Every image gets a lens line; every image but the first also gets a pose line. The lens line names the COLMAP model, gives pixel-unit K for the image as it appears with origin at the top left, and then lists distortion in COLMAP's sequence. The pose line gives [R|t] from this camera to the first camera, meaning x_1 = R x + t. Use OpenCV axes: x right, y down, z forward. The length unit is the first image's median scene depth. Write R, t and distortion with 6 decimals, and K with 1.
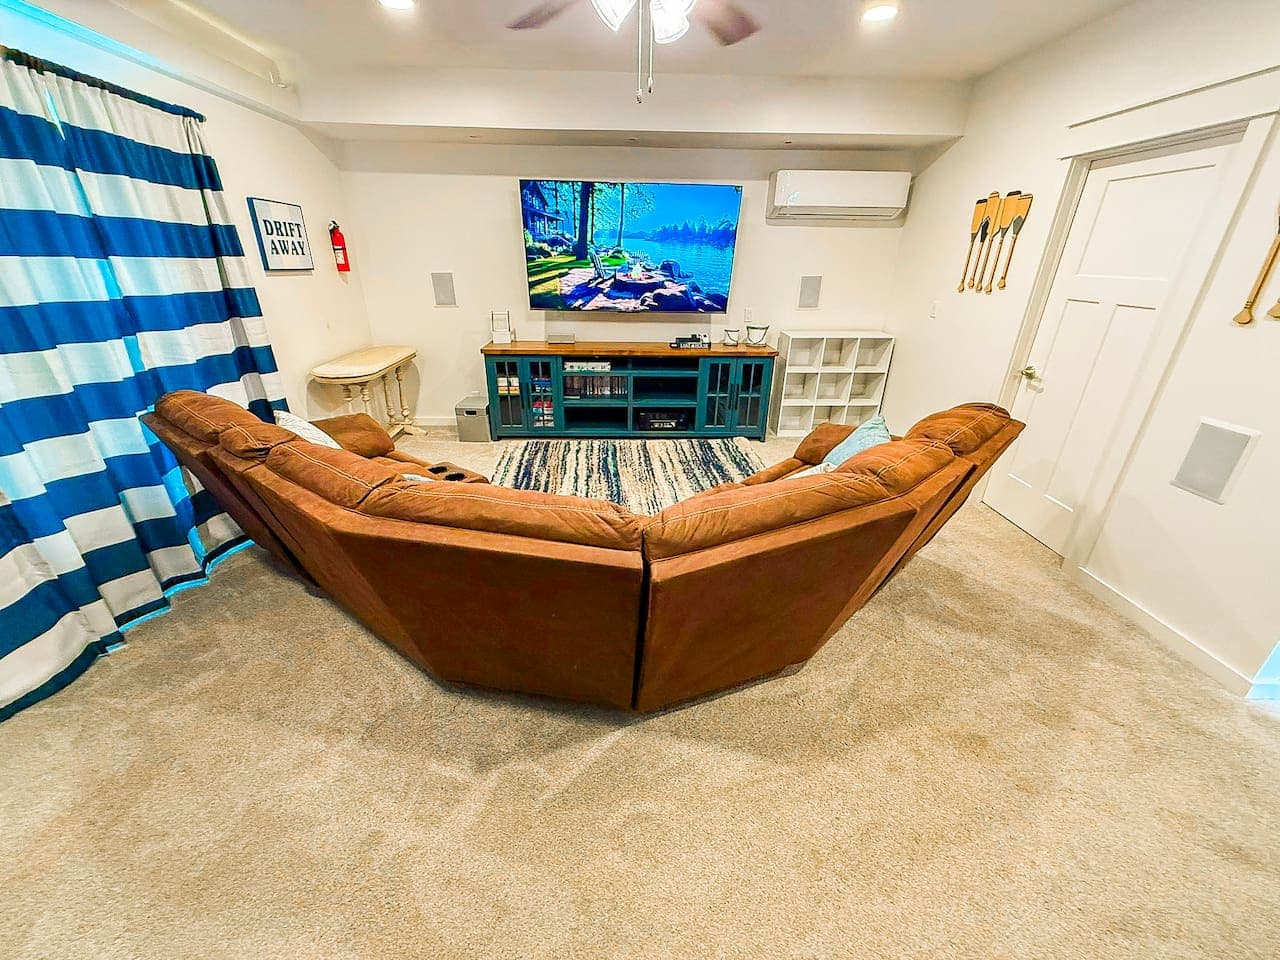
lens RADIAL K [[510.0, 0, 639.0], [0, 510.0, 479.8], [0, 0, 1]] dist [0.002678, -0.000027]
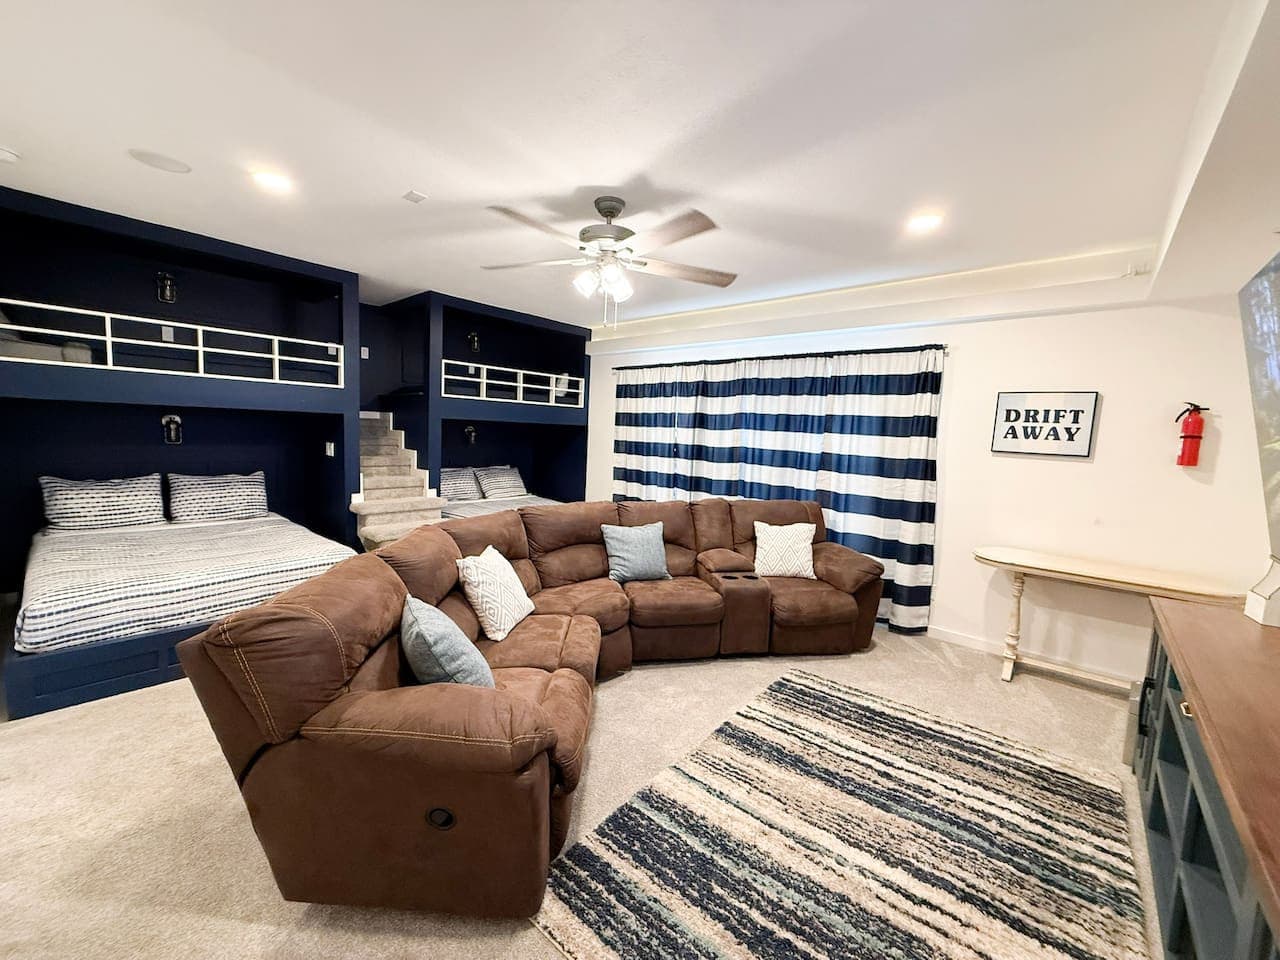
lens RADIAL K [[510.0, 0, 637.8], [0, 510.0, 480.5], [0, 0, 1]] dist [0.002678, -0.000027]
pose [[-0.679458, 0.048521, -0.732108, 0.553676], [-0.329574, 0.871299, 0.363619, -0.458675], [0.655528, 0.488347, -0.576020, 1.060529]]
